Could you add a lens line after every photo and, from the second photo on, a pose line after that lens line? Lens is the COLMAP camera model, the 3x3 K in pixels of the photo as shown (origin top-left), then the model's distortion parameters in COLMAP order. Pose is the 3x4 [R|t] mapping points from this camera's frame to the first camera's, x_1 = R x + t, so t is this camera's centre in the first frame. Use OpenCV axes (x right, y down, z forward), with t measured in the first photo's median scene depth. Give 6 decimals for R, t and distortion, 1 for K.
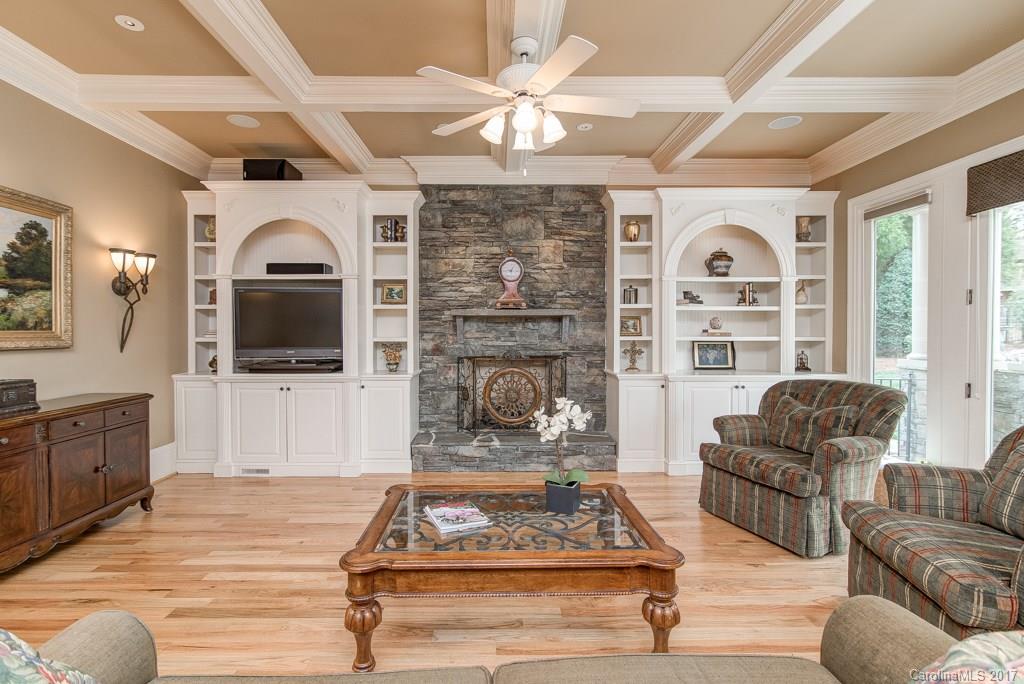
lens RADIAL K [[470.4, 0, 508.4], [0, 470.4, 338.7], [0, 0, 1]] dist [-0.014921, 0.000465]
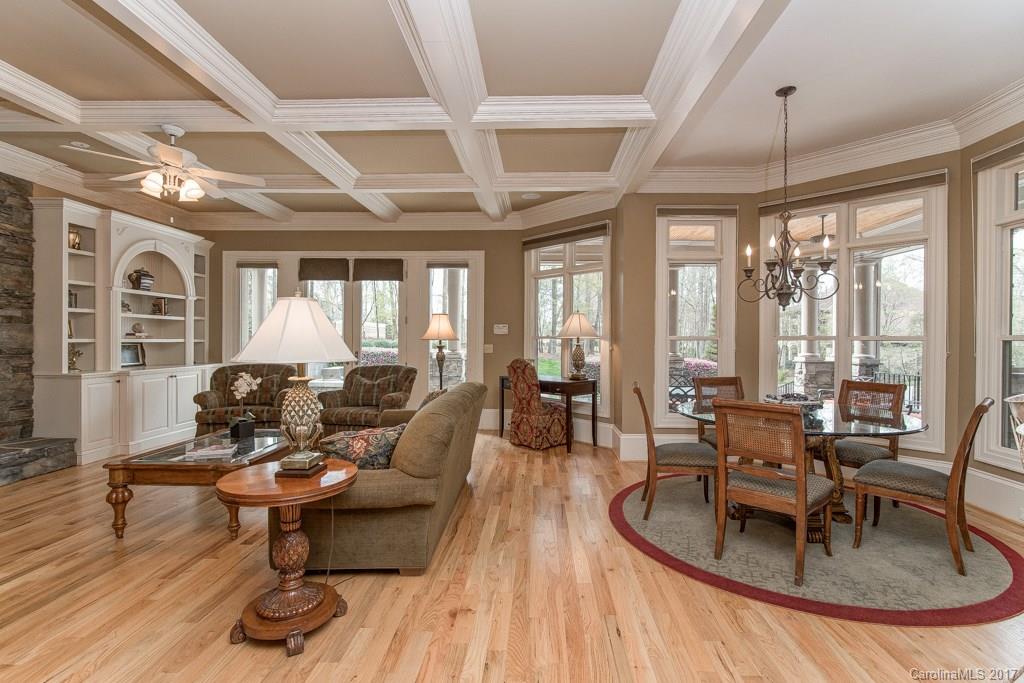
lens RADIAL K [[470.4, 0, 515.2], [0, 470.4, 341.0], [0, 0, 1]] dist [-0.014921, 0.000465]
pose [[0.049153, -0.002521, 0.998788, -0.735784], [0.006942, 0.999974, 0.002182, 0.004852], [-0.998767, 0.006826, 0.049169, -0.041457]]
